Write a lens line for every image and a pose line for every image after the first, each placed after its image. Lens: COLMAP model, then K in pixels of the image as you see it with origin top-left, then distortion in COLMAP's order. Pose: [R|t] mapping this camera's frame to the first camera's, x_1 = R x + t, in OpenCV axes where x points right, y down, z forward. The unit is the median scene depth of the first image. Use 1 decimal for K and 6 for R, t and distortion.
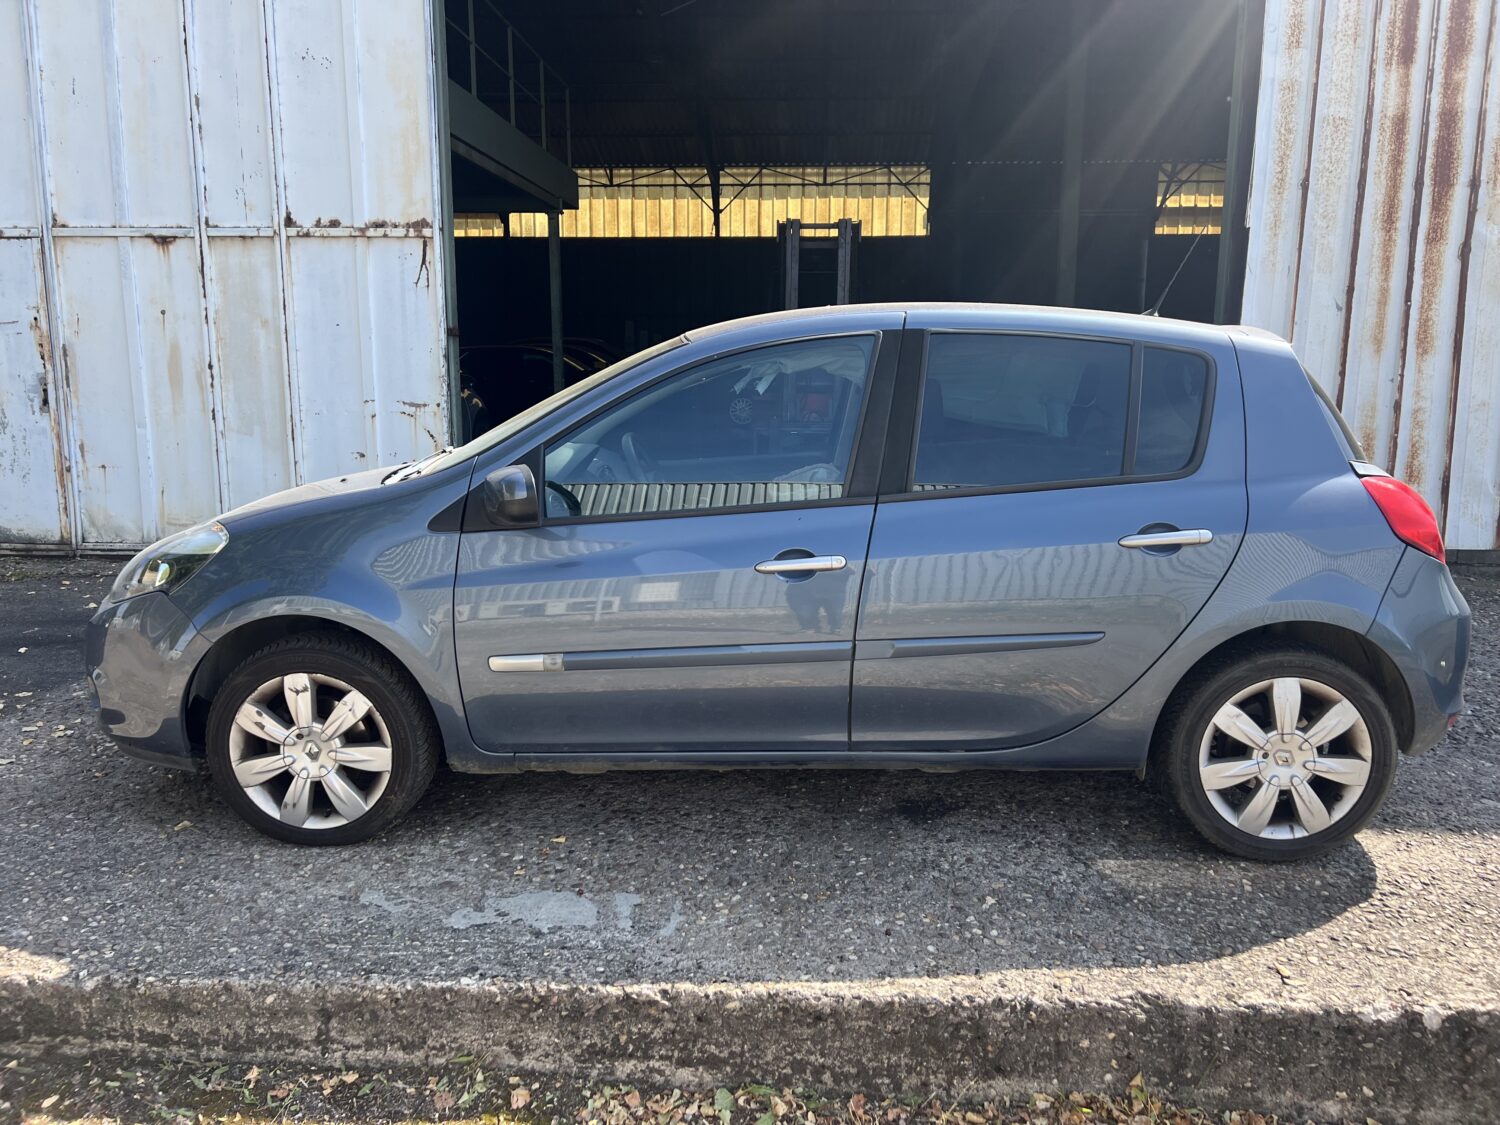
lens RADIAL K [[1135.9, 0, 781.1], [0, 1135.9, 559.5], [0, 0, 1]] dist [0.052479, -0.057638]
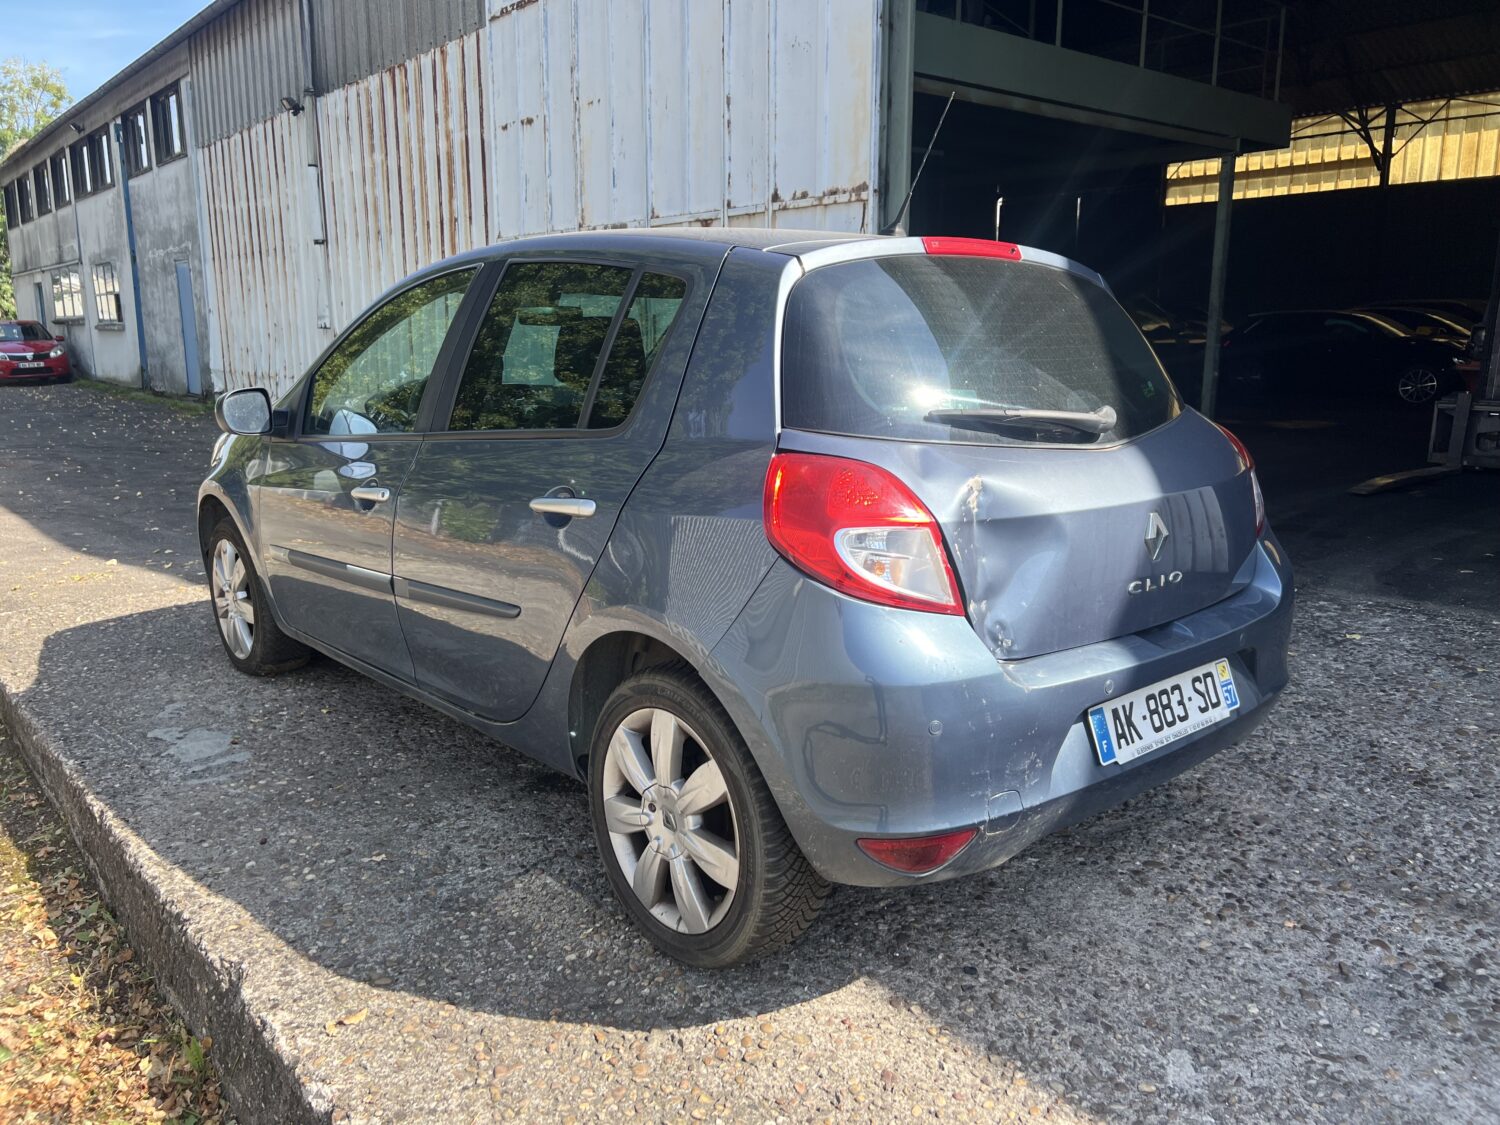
lens RADIAL K [[1136.8, 0, 737.0], [0, 1136.8, 568.3], [0, 0, 1]] dist [0.052322, -0.064141]
pose [[0.676112, 0.145093, -0.722372, 0.909956], [-0.124713, 0.988808, 0.081882, -0.049087], [0.726168, 0.034728, 0.686640, 0.482988]]
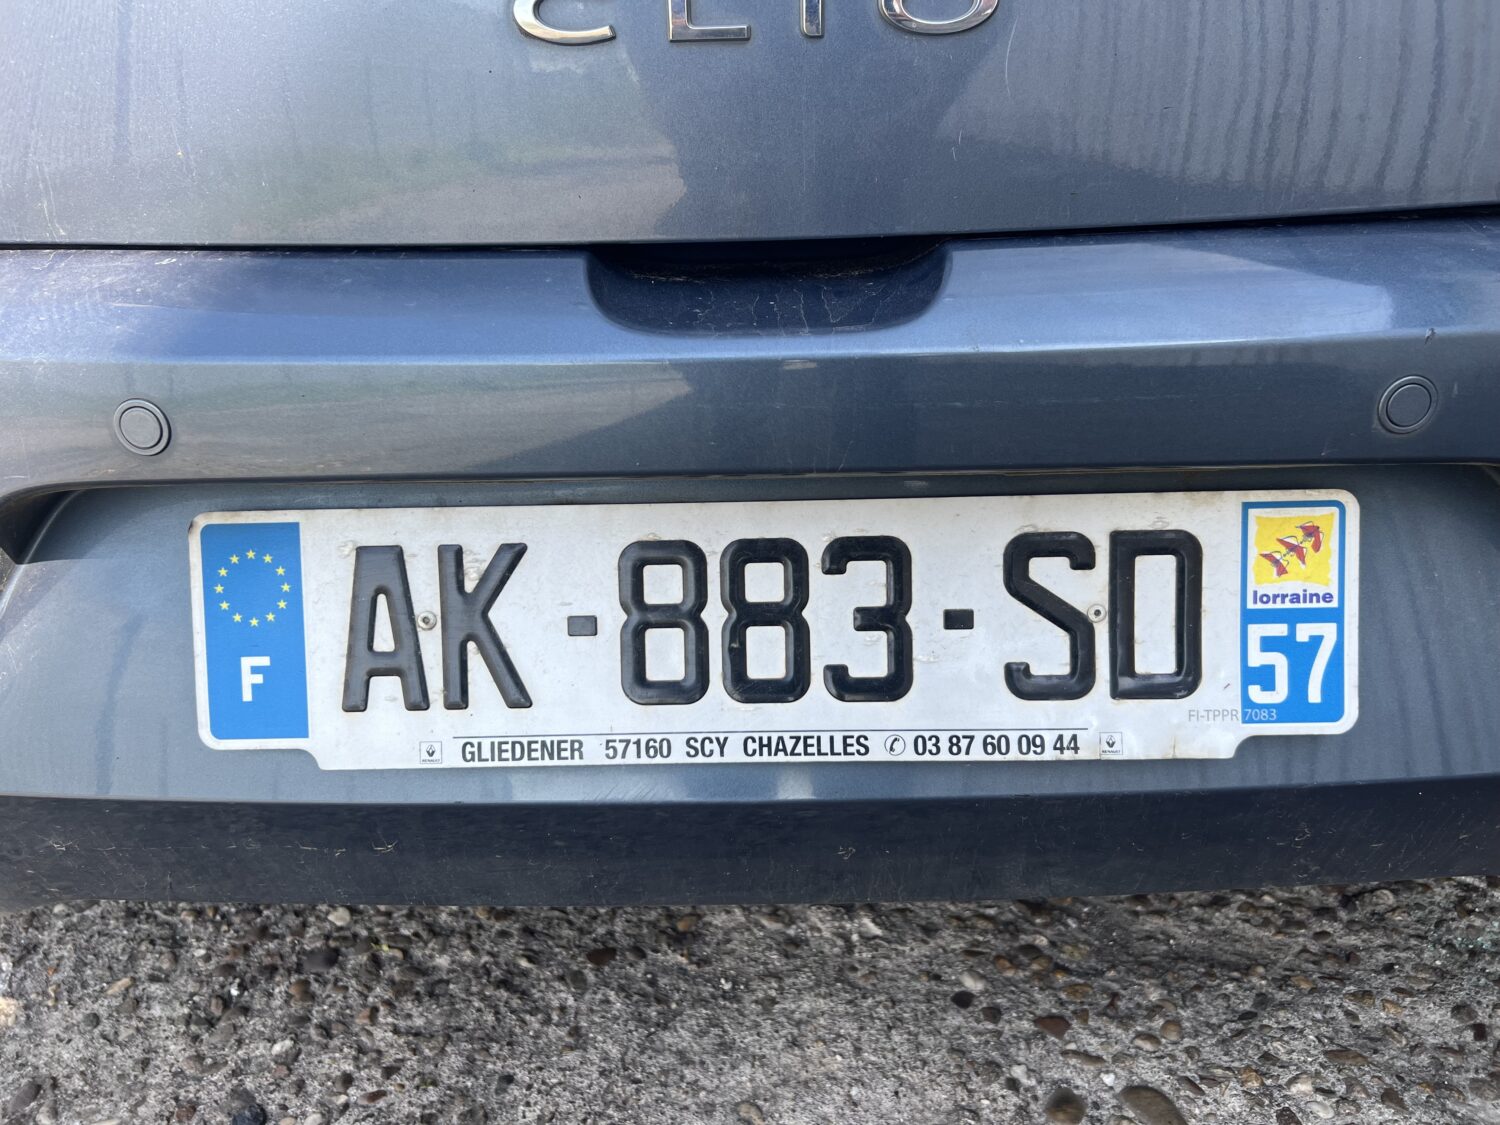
lens RADIAL K [[1136.8, 0, 737.0], [0, 1136.8, 568.3], [0, 0, 1]] dist [0.052322, -0.064141]
pose [[0.022558, 0.405055, -0.914014, 0.735309], [-0.154945, 0.904616, 0.397066, -0.008389], [0.987666, 0.132665, 0.083168, 1.137957]]
